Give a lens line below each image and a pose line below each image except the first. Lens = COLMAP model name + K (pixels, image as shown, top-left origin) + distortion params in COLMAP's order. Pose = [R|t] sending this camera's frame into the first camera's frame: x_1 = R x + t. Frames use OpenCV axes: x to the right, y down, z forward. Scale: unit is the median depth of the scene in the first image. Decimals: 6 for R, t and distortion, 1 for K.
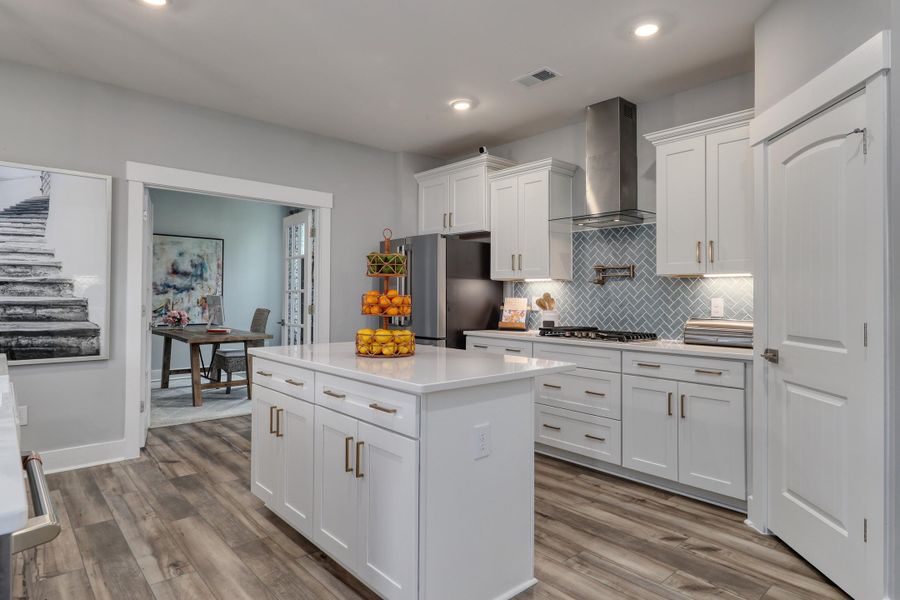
lens RADIAL K [[522.4, 0, 454.1], [0, 522.4, 290.6], [0, 0, 1]] dist [-0.003638, -0.000708]
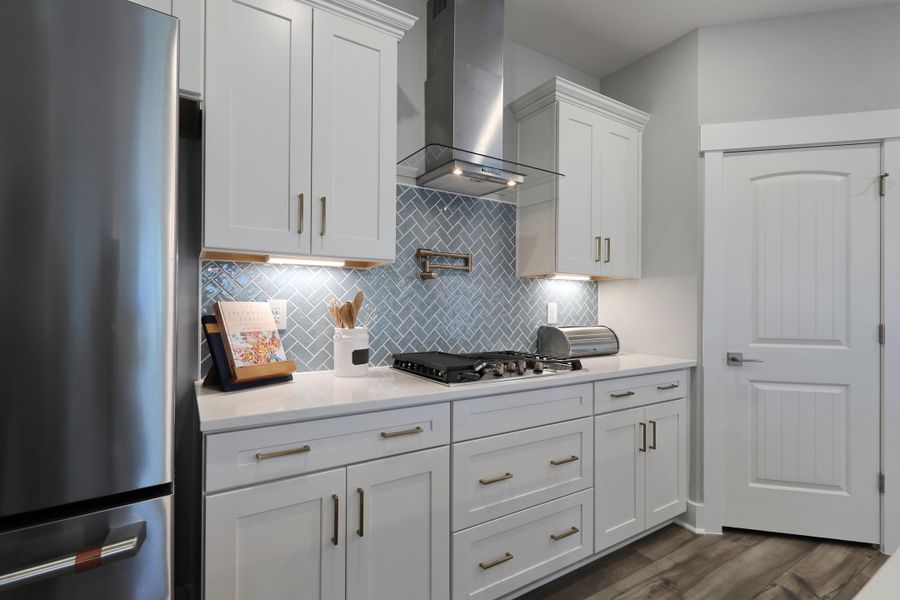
lens RADIAL K [[427.2, 0, 451.2], [0, 427.2, 300.3], [0, 0, 1]] dist [0.006041, 0.000169]
pose [[0.153494, 0.000702, 0.988149, -0.241919], [-0.020380, 0.999789, 0.002456, 0.012156], [-0.987939, -0.020515, 0.153476, 1.054632]]
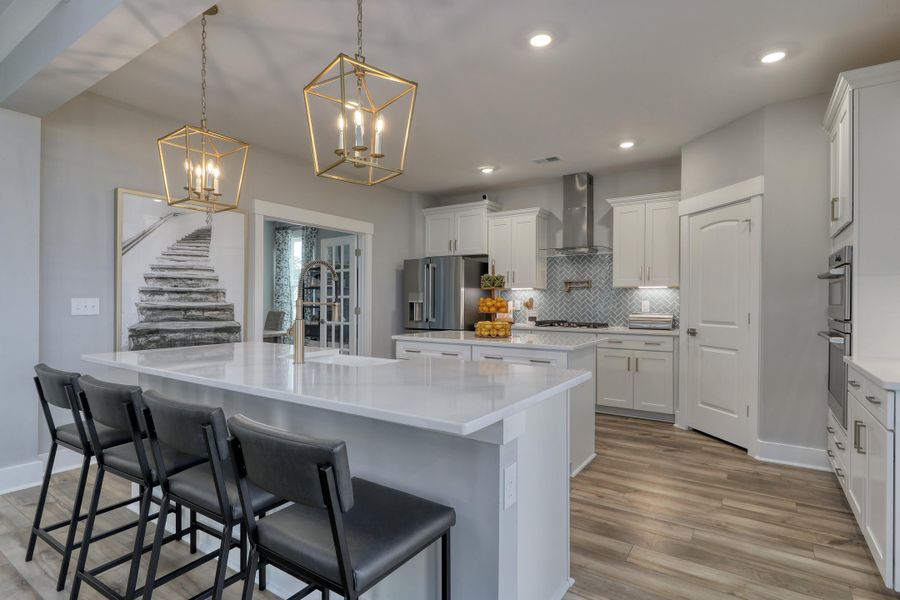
lens RADIAL K [[475.8, 0, 447.1], [0, 475.8, 306.2], [0, 0, 1]] dist [-0.006437, -0.000525]
pose [[0.969508, -0.007520, 0.244944, -0.471989], [0.001222, 0.999665, 0.025852, -0.008666], [-0.245057, -0.024765, 0.969192, -0.303925]]
